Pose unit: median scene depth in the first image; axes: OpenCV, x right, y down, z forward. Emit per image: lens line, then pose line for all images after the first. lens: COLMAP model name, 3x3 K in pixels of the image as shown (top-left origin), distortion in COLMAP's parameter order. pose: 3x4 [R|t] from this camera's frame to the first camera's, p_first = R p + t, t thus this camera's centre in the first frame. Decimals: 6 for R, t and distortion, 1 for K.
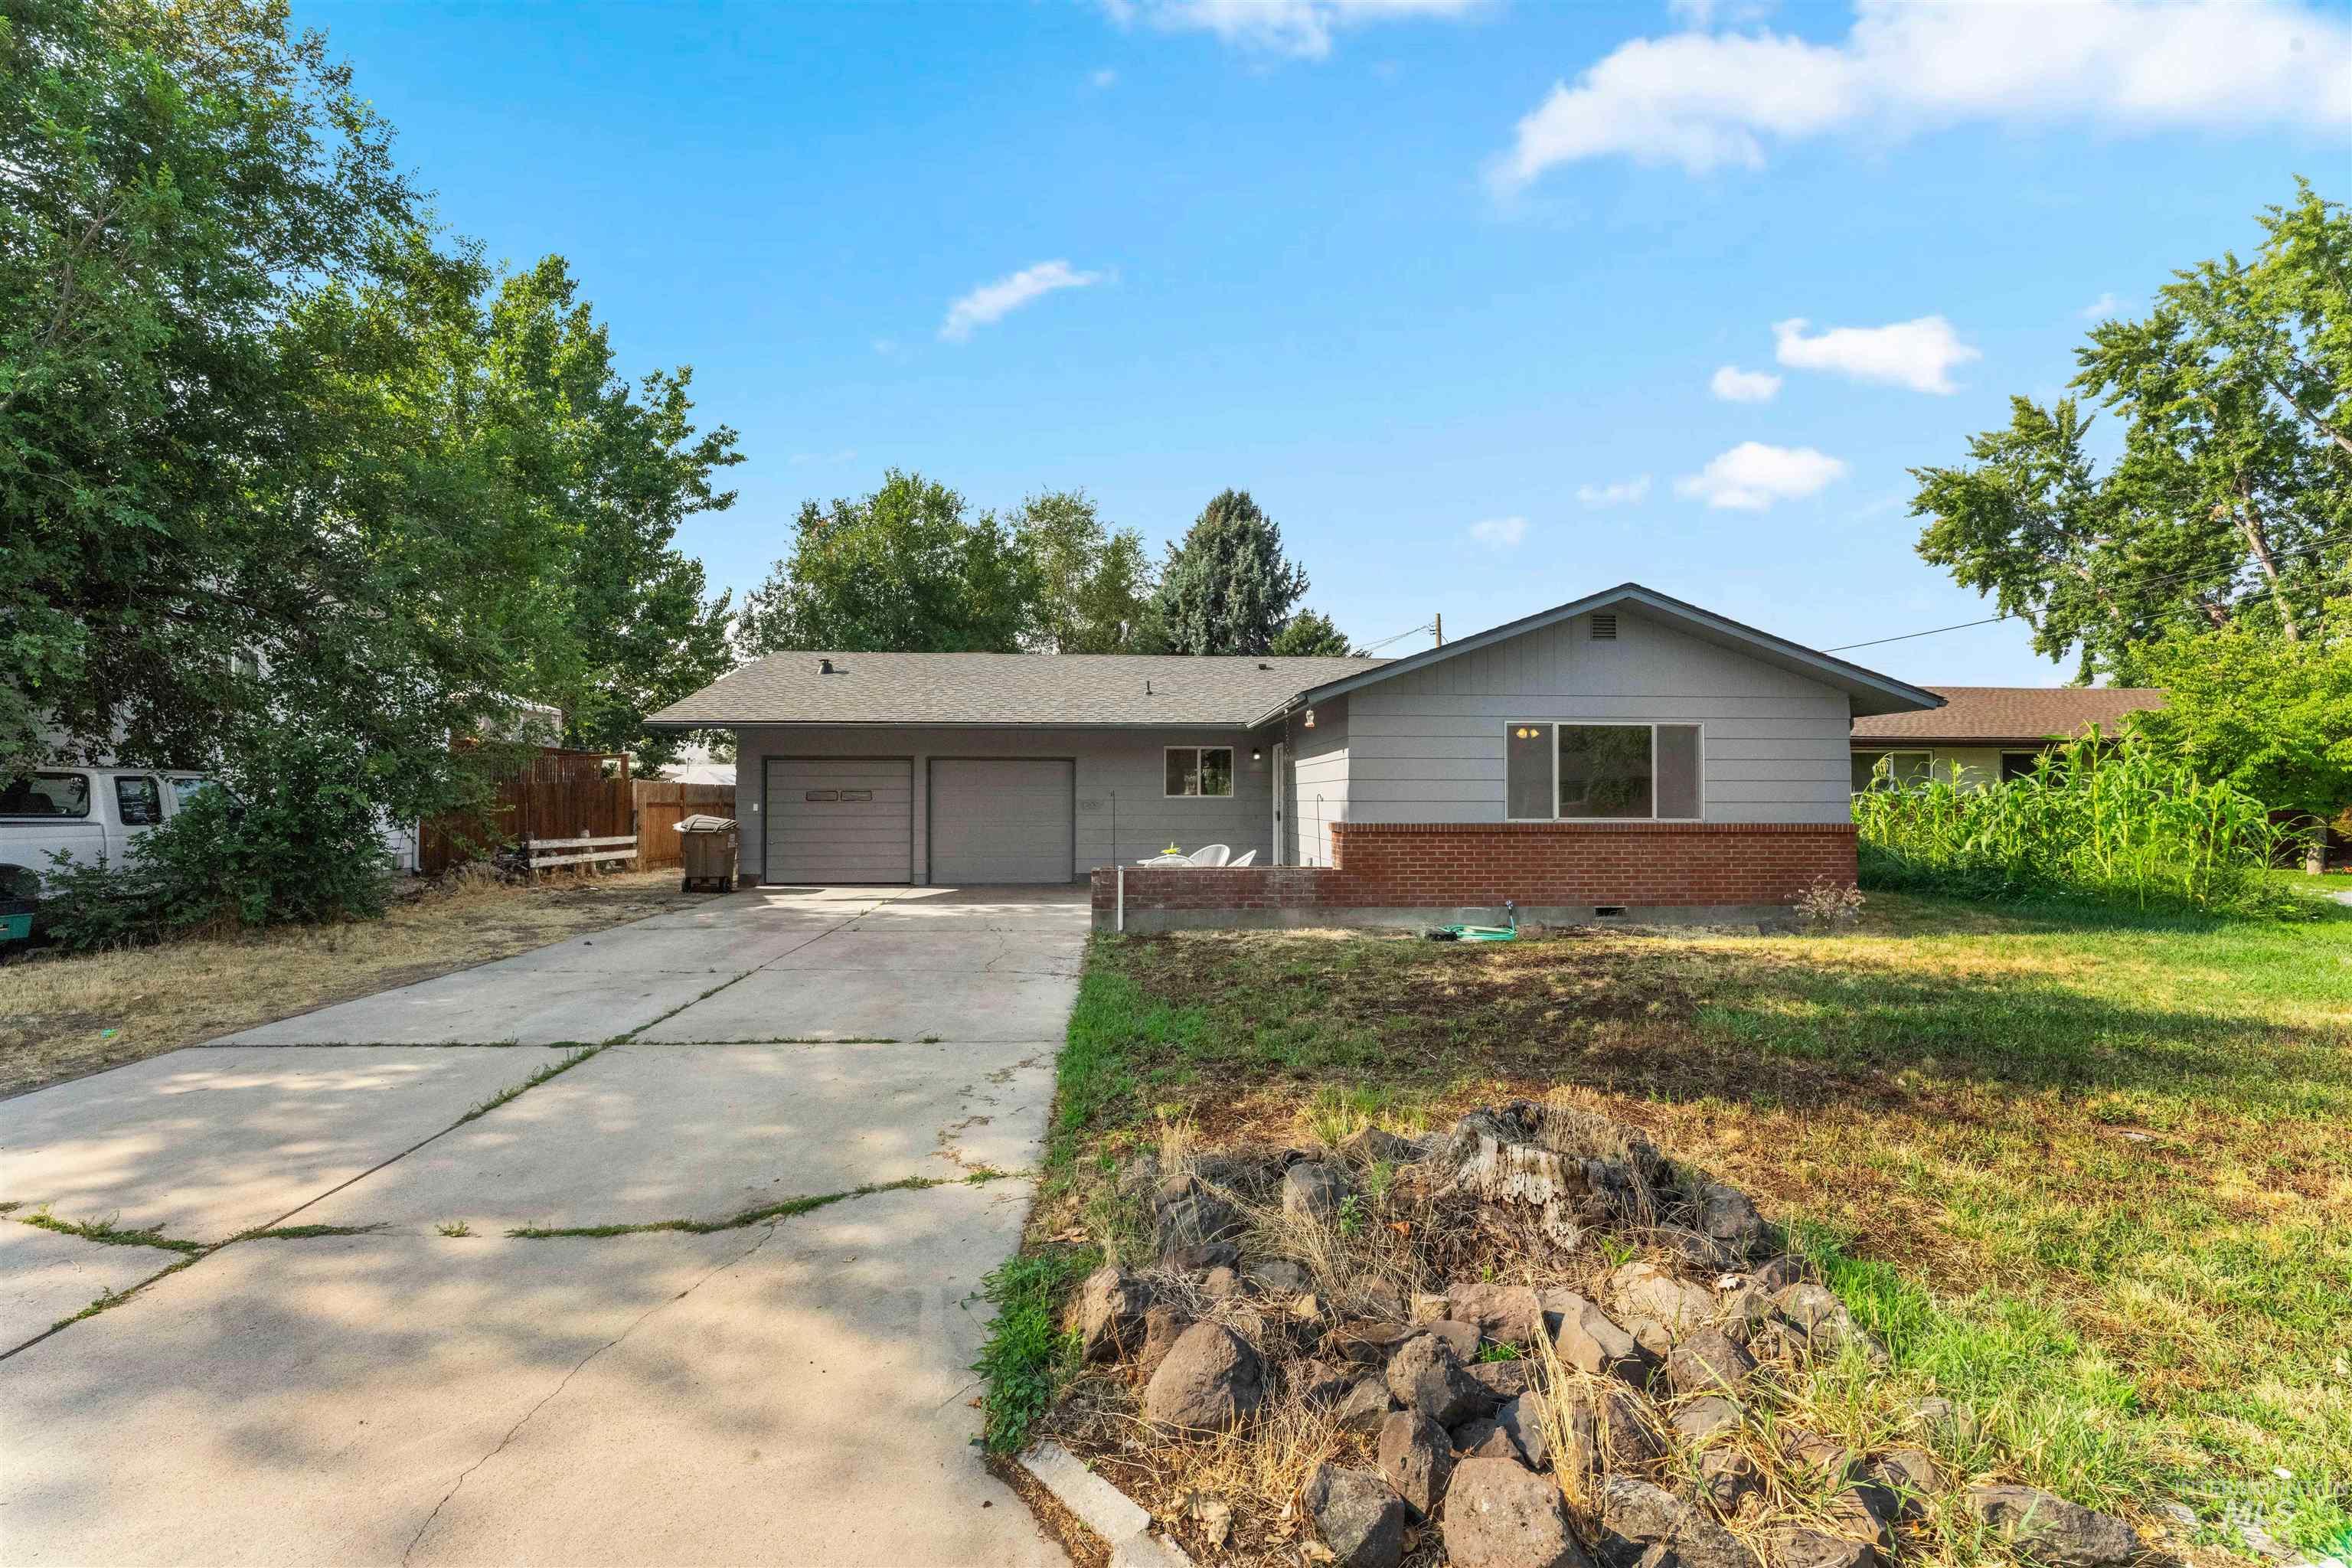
lens RADIAL K [[945.2, 0, 1176.6], [0, 945.2, 782.1], [0, 0, 1]] dist [0.001450, 0.000146]
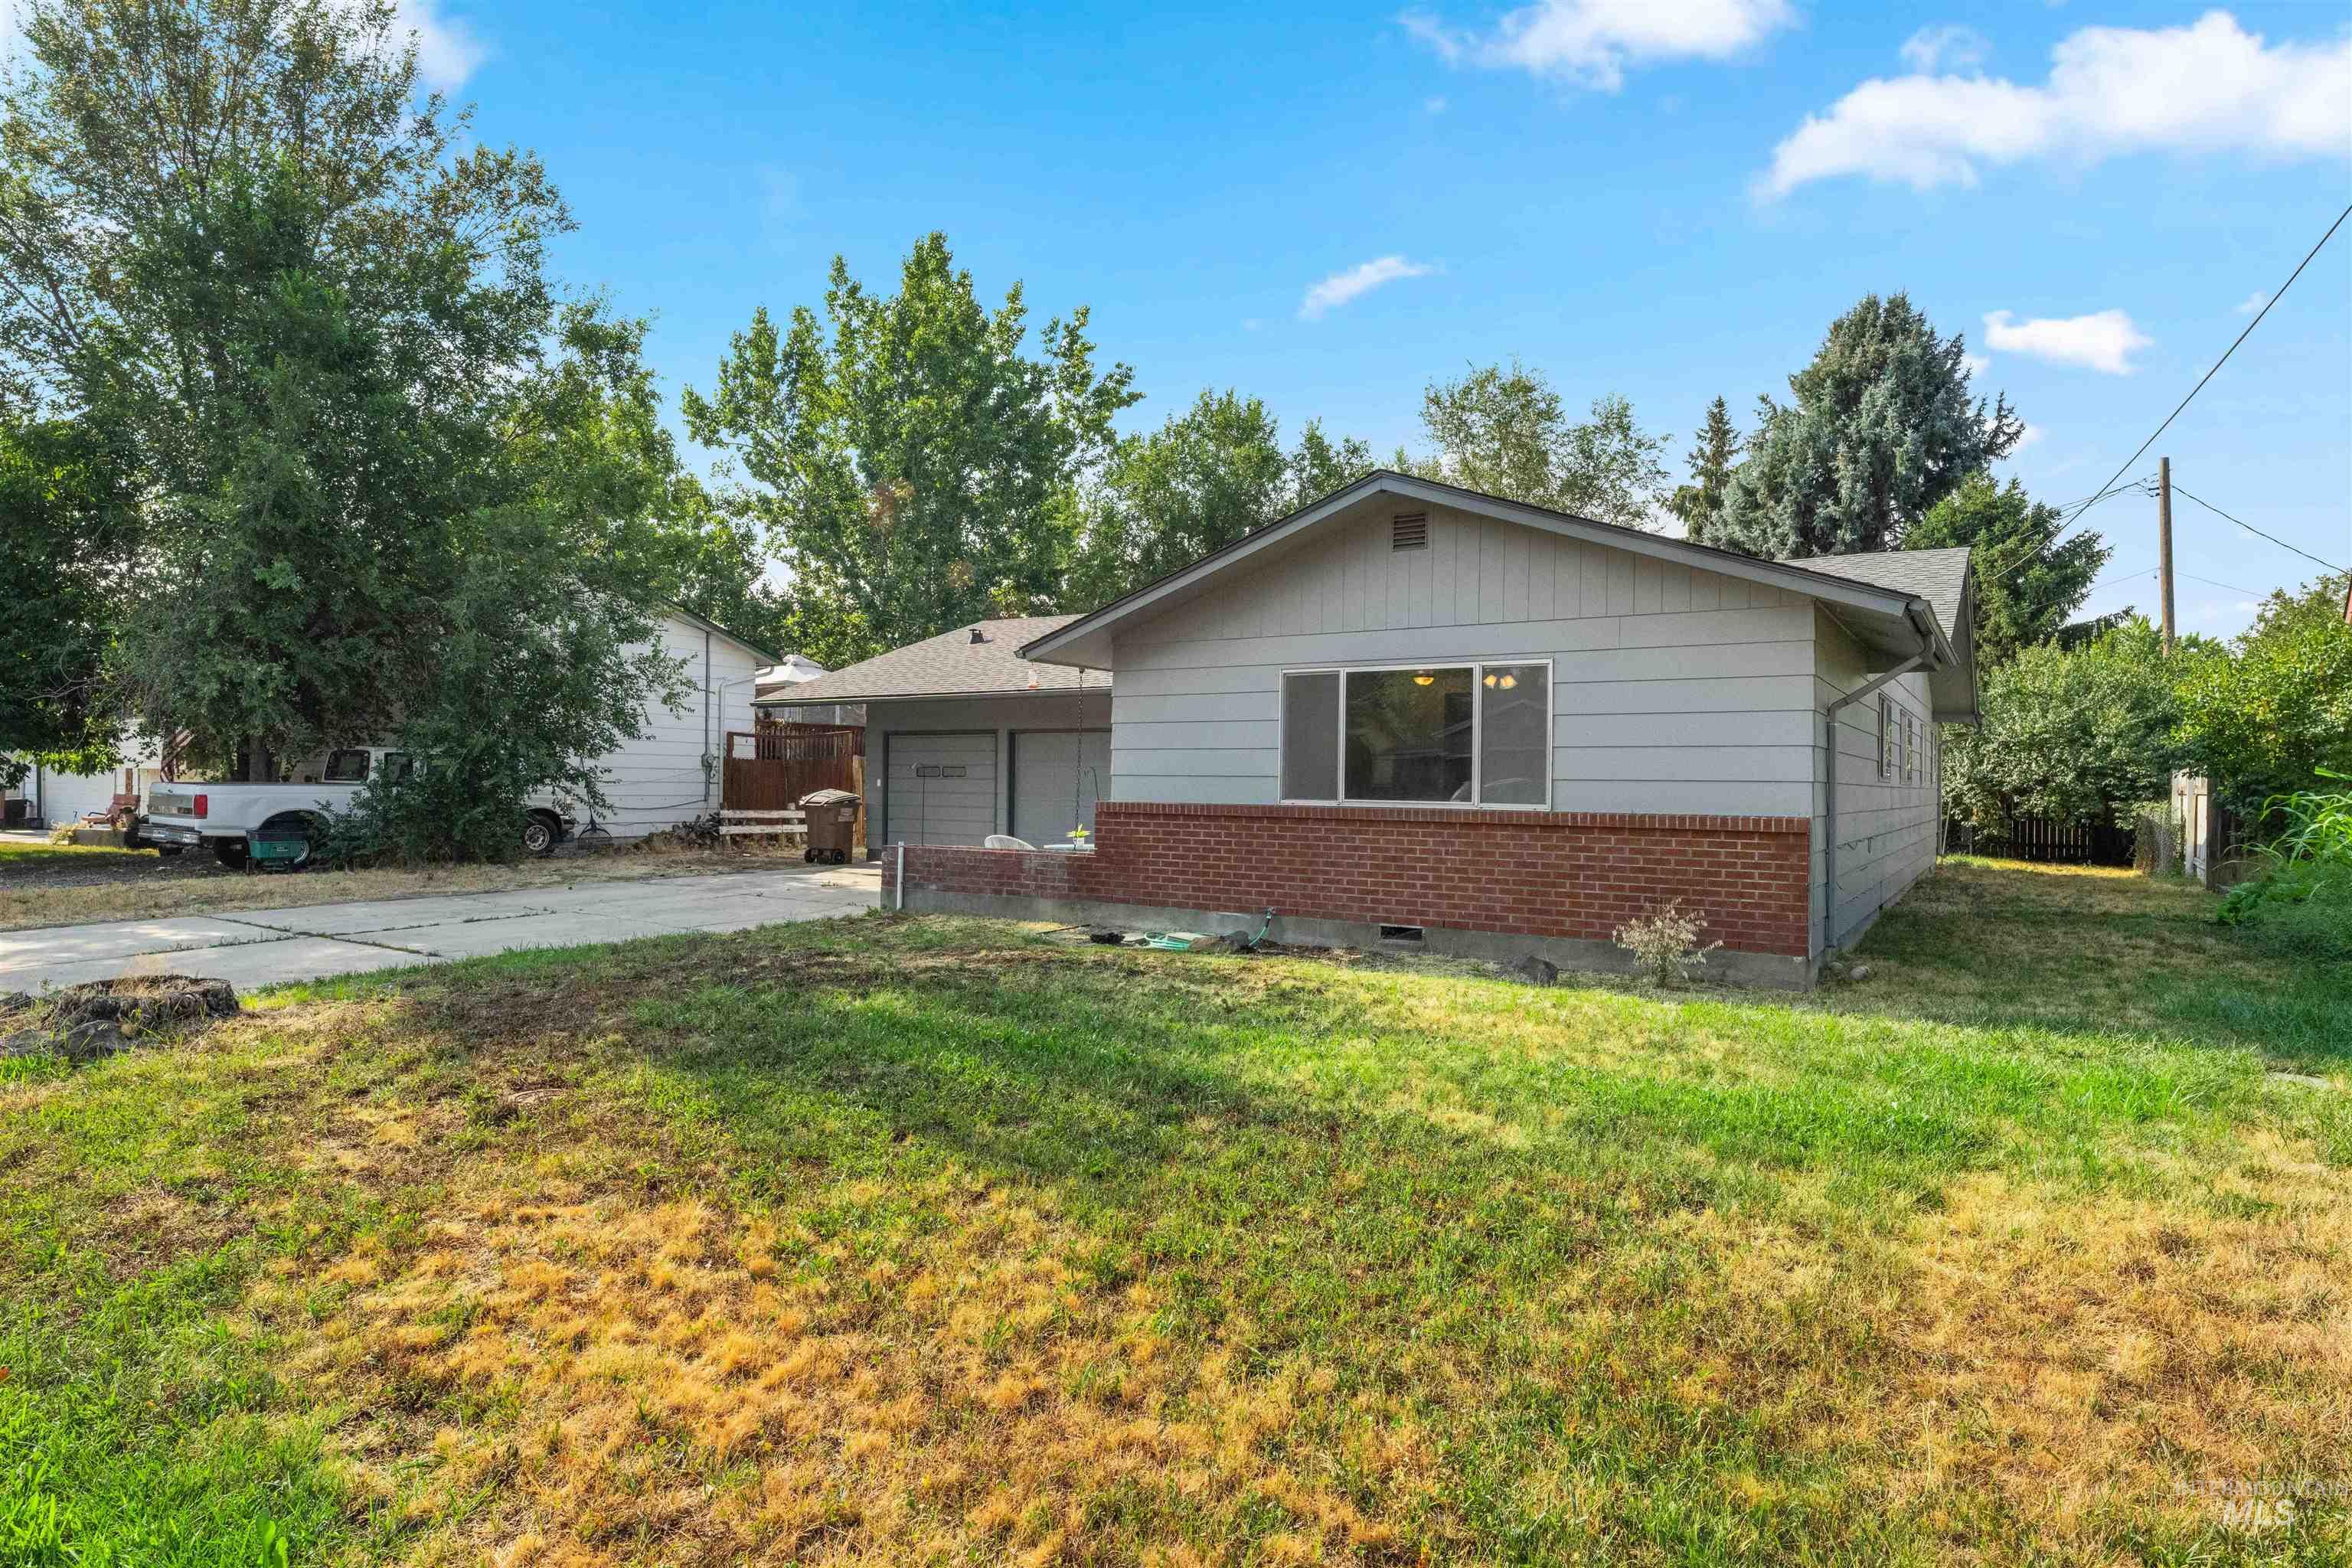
lens RADIAL K [[1299.3, 0, 1175.3], [0, 1299.3, 785.8], [0, 0, 1]] dist [-0.002128, -0.000354]
pose [[0.802154, 0.009695, -0.597039, 0.634700], [0.000063, 0.999867, 0.016322, 0.007207], [0.597118, -0.013130, 0.802046, 0.078513]]
